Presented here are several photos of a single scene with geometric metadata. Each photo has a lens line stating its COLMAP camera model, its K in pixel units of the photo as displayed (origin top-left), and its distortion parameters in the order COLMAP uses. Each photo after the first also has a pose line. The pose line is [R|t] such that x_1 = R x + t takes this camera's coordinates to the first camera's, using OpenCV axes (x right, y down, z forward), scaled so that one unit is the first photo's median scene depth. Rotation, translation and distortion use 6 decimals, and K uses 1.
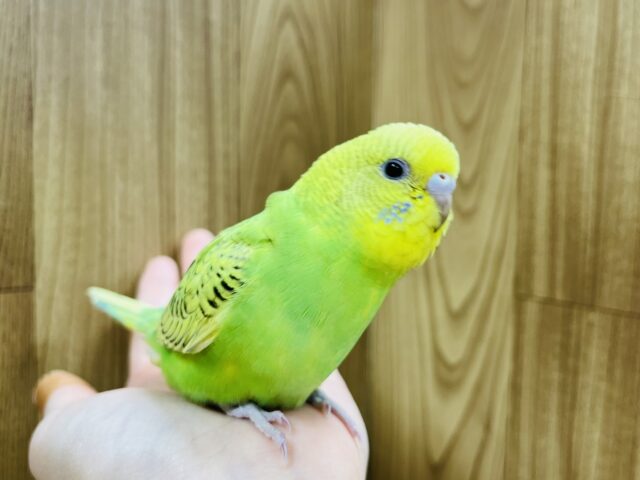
lens RADIAL K [[622.9, 0, 317.1], [0, 622.9, 236.4], [0, 0, 1]] dist [-0.005698, 0.007081]
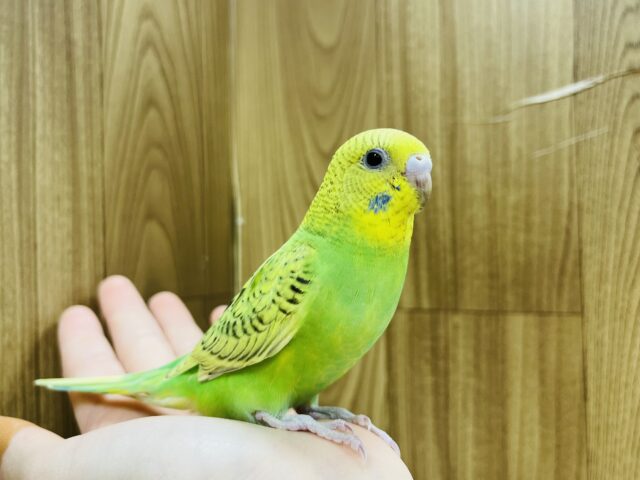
lens RADIAL K [[622.9, 0, 317.1], [0, 622.9, 236.4], [0, 0, 1]] dist [-0.005698, 0.007081]
pose [[0.945098, -0.031395, 0.325276, -0.141388], [0.068772, 0.992191, -0.104055, 0.078957], [-0.319469, 0.120712, 0.939877, 0.024495]]
